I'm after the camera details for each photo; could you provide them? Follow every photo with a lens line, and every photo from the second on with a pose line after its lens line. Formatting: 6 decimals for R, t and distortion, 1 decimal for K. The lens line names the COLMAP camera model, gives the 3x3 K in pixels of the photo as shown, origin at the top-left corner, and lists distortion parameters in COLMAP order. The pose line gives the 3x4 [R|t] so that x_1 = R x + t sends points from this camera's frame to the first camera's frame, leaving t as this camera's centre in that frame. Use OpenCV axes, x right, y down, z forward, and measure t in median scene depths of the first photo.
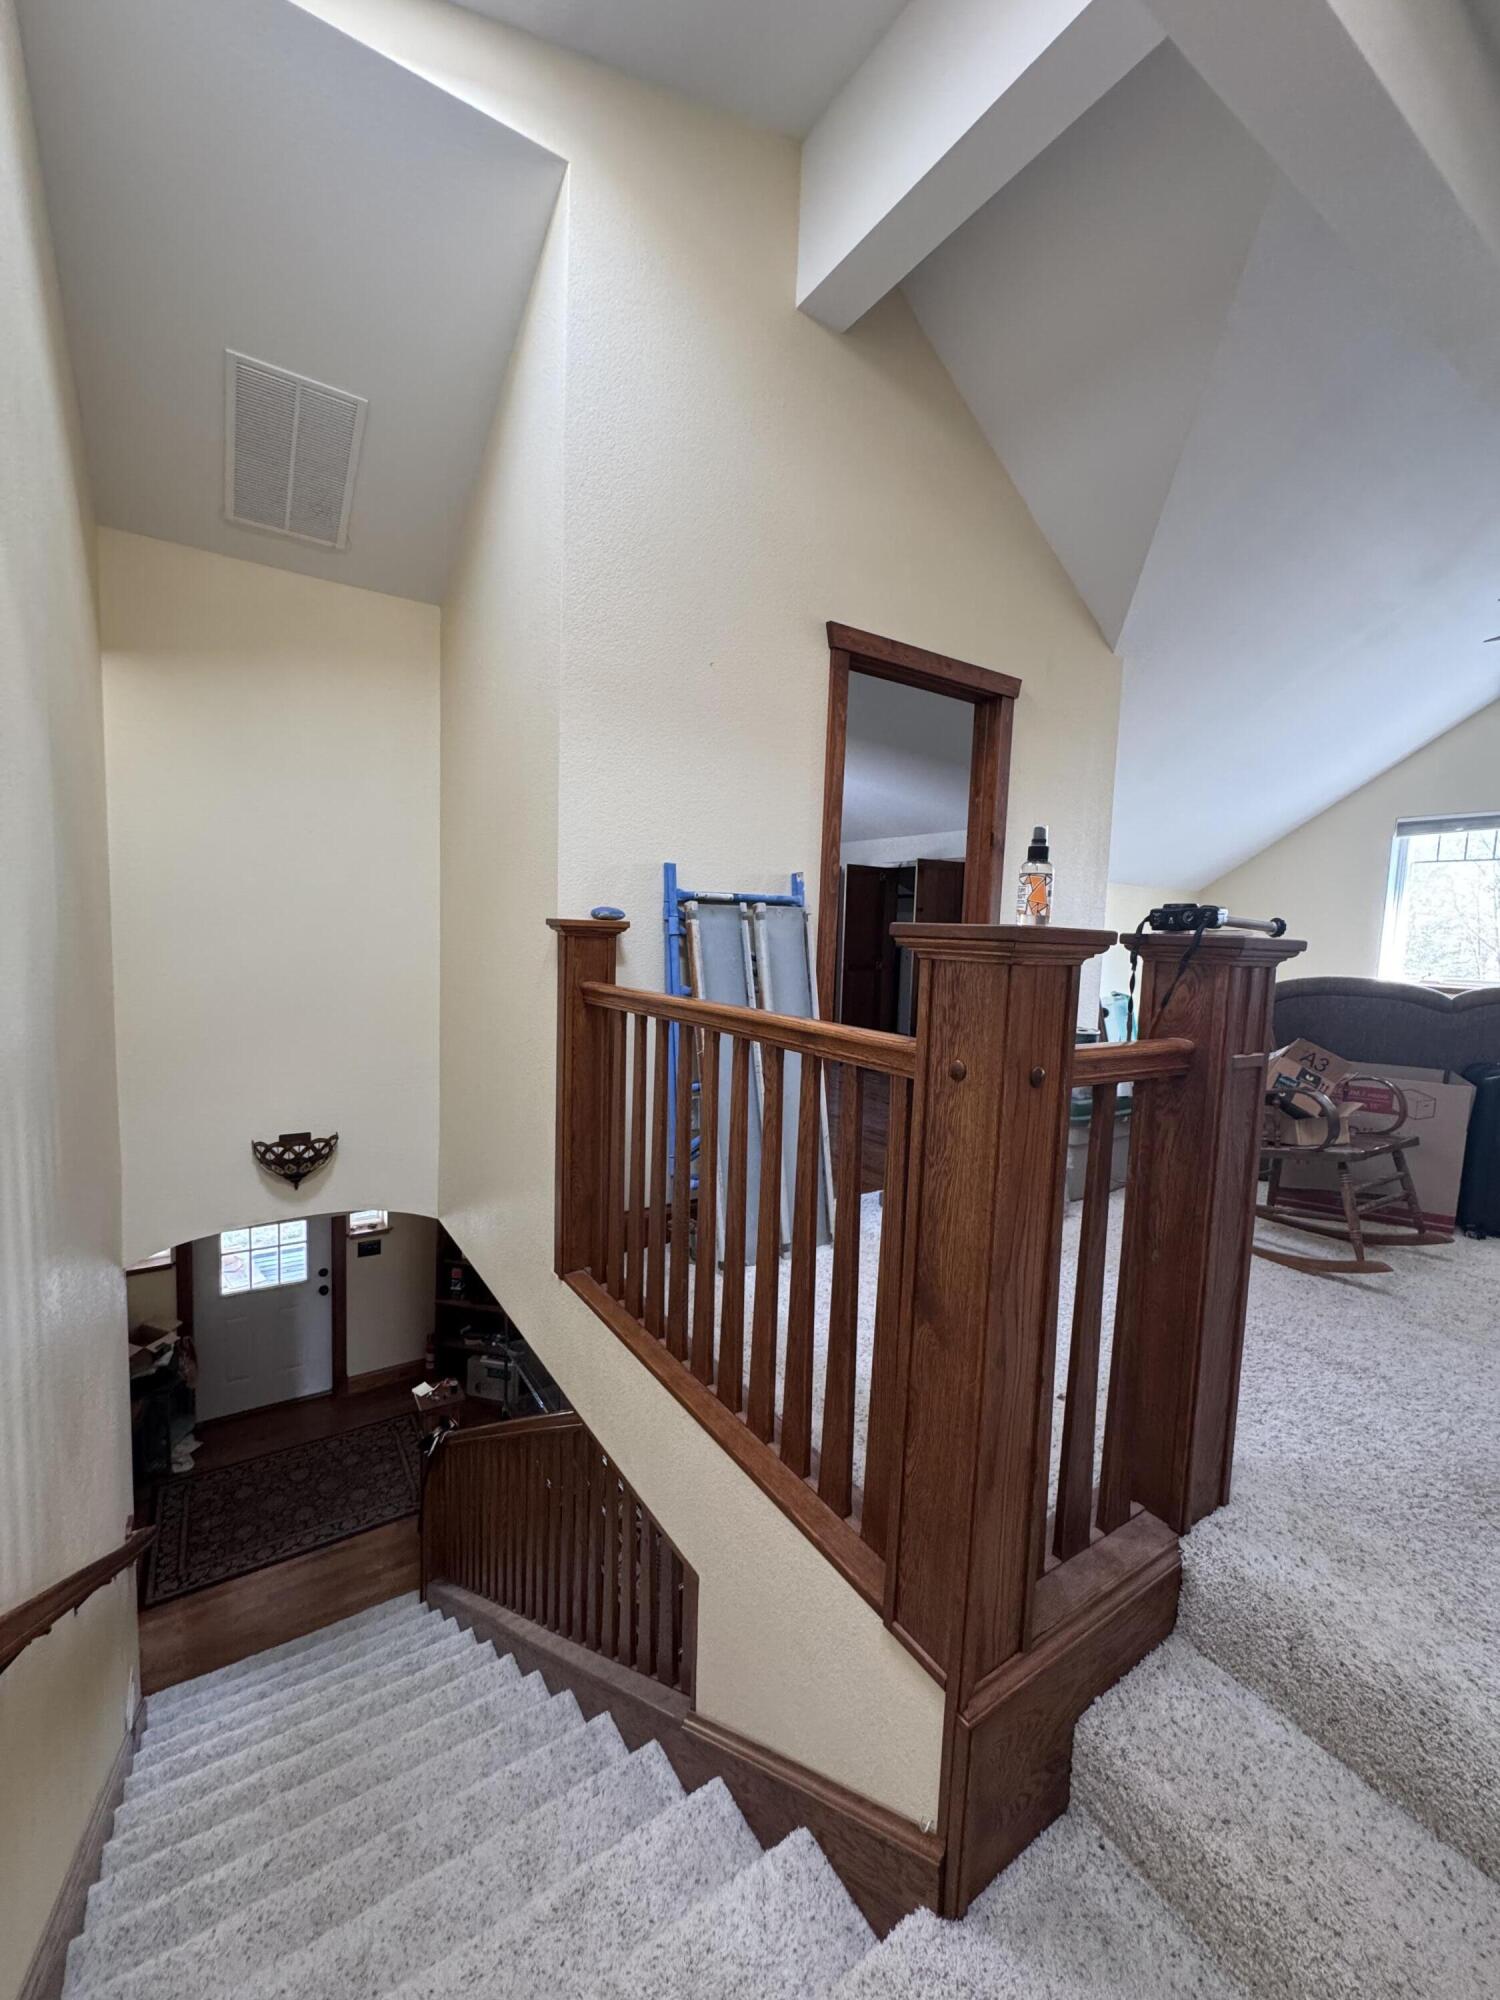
lens RADIAL K [[801.4, 0, 754.8], [0, 801.4, 1001.4], [0, 0, 1]] dist [-0.005891, 0.001763]
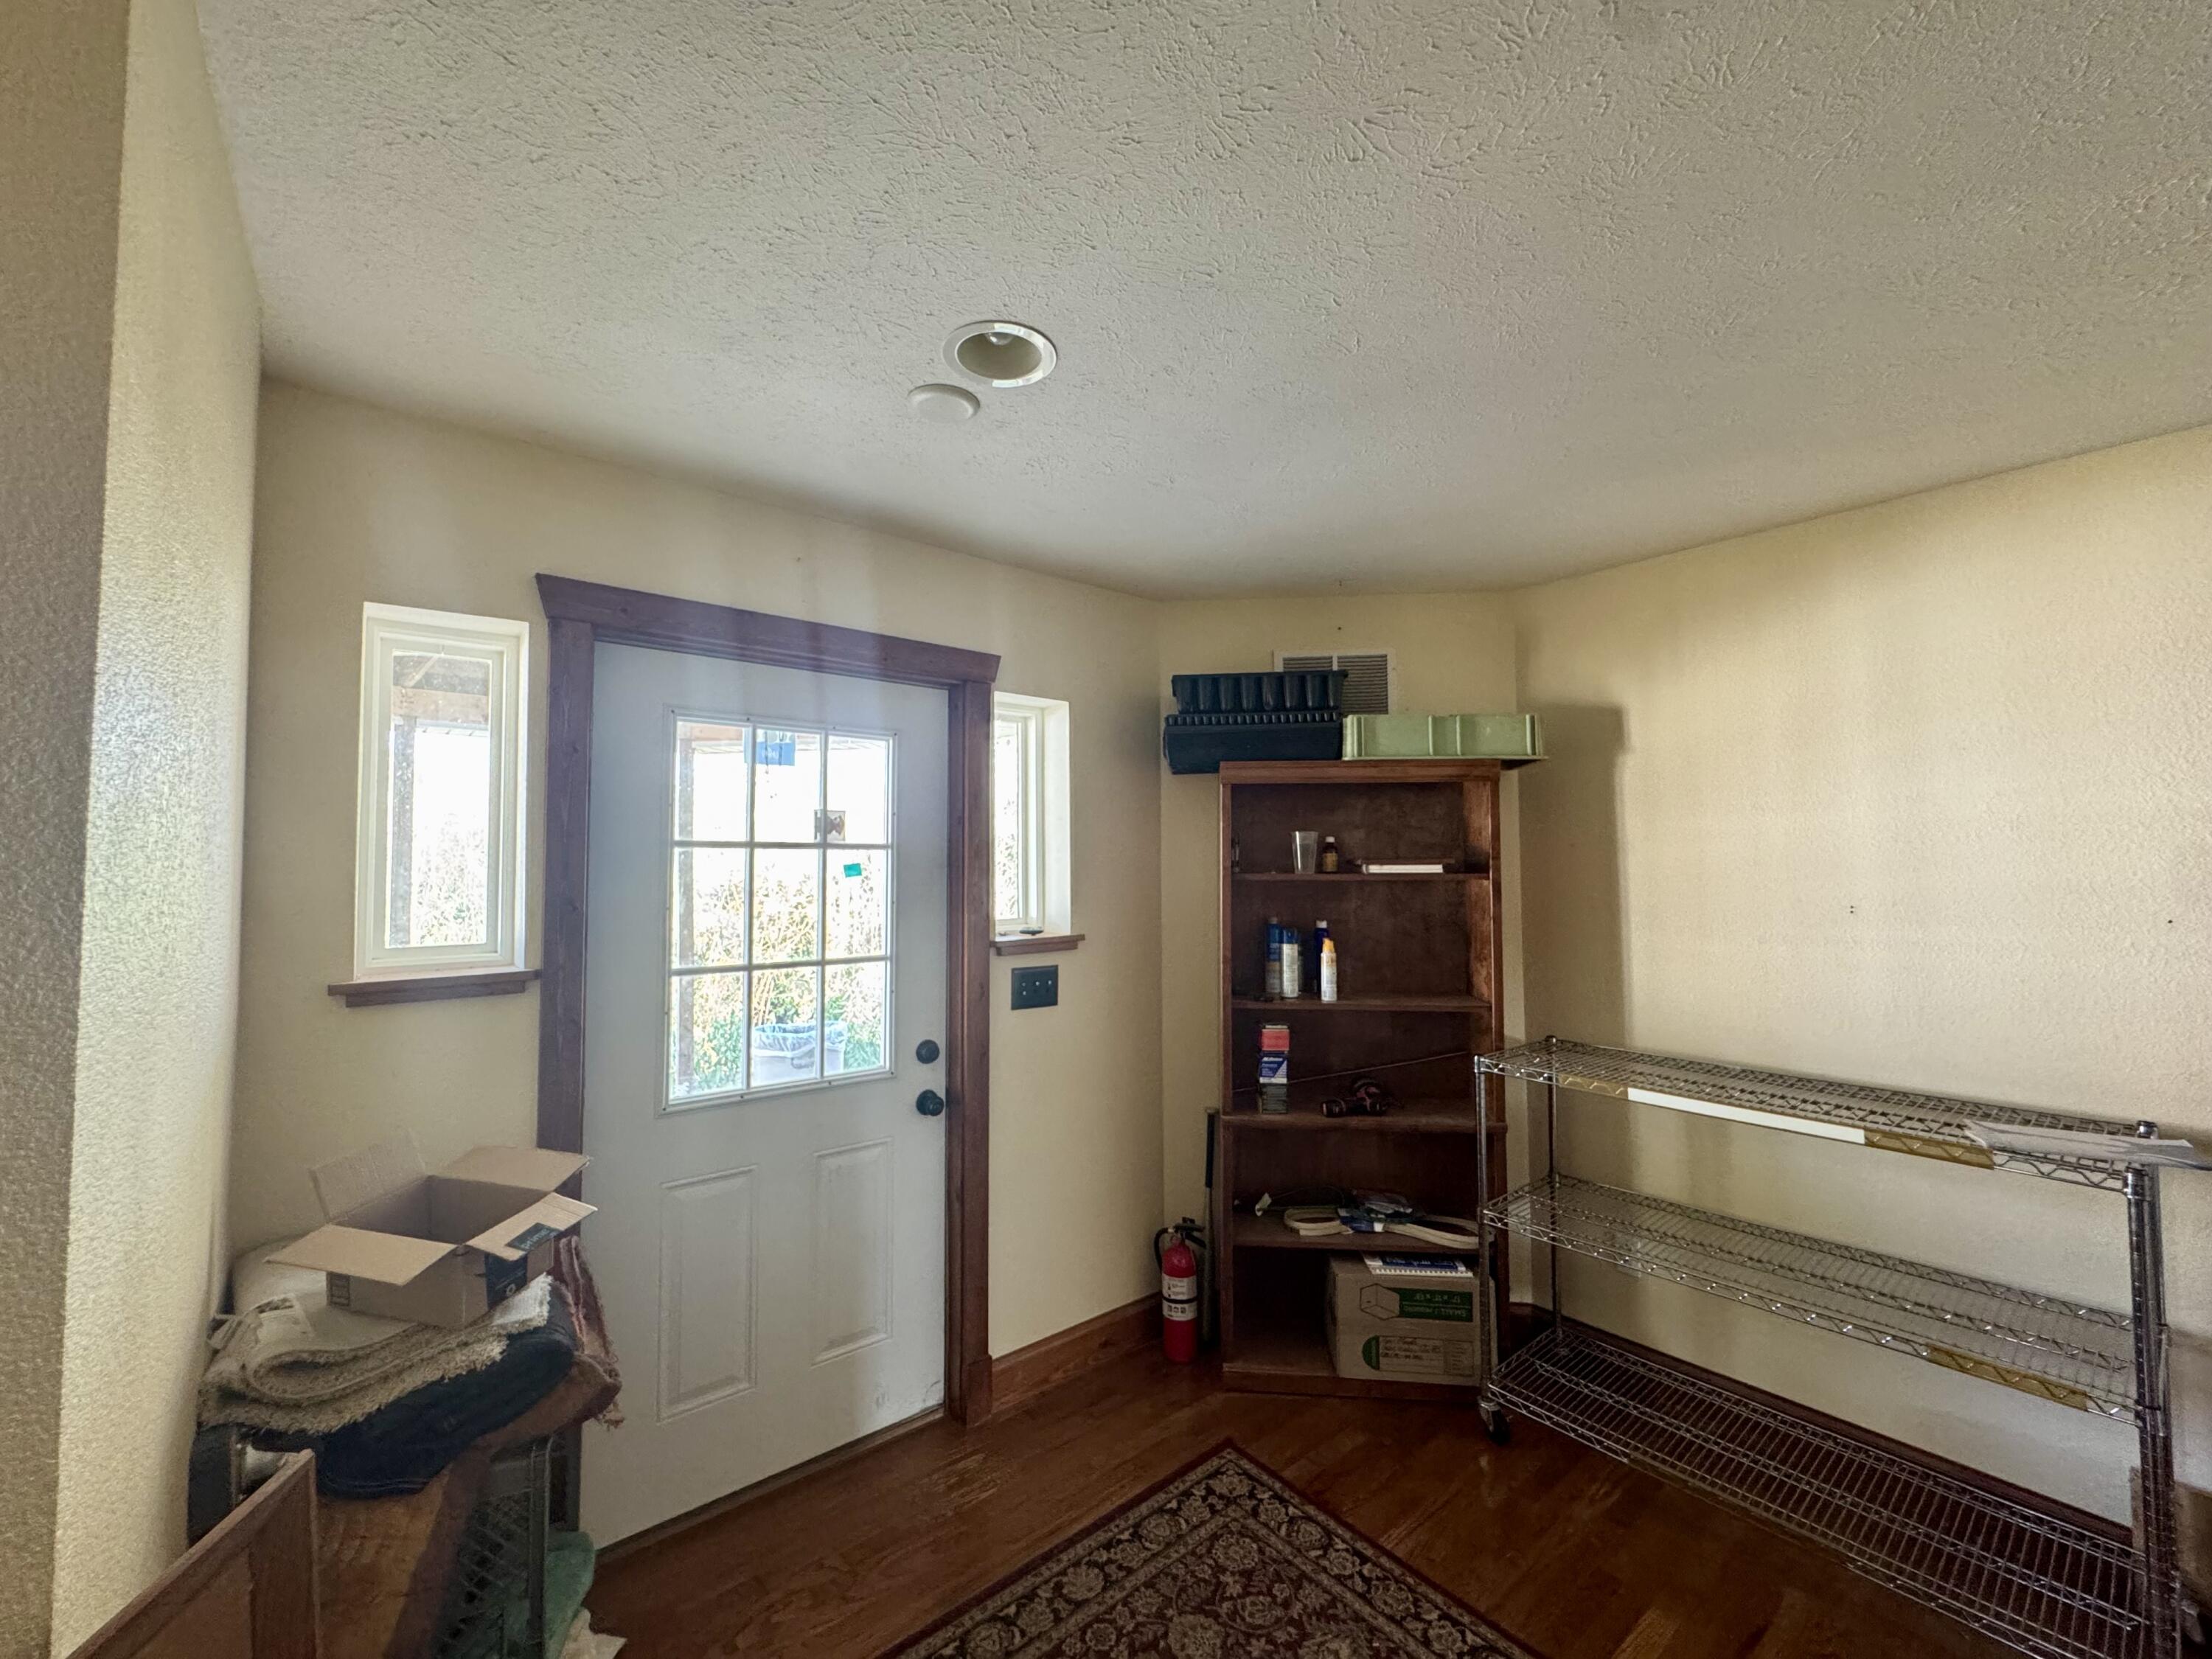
lens RADIAL K [[886.3, 0, 1106.6], [0, 886.3, 825.5], [0, 0, 1]] dist [-0.005891, 0.001763]
pose [[0.993978, -0.038027, 0.102767, -0.492476], [0.051323, 0.990184, -0.130008, 0.292171], [-0.096815, 0.134499, 0.986173, 0.584260]]
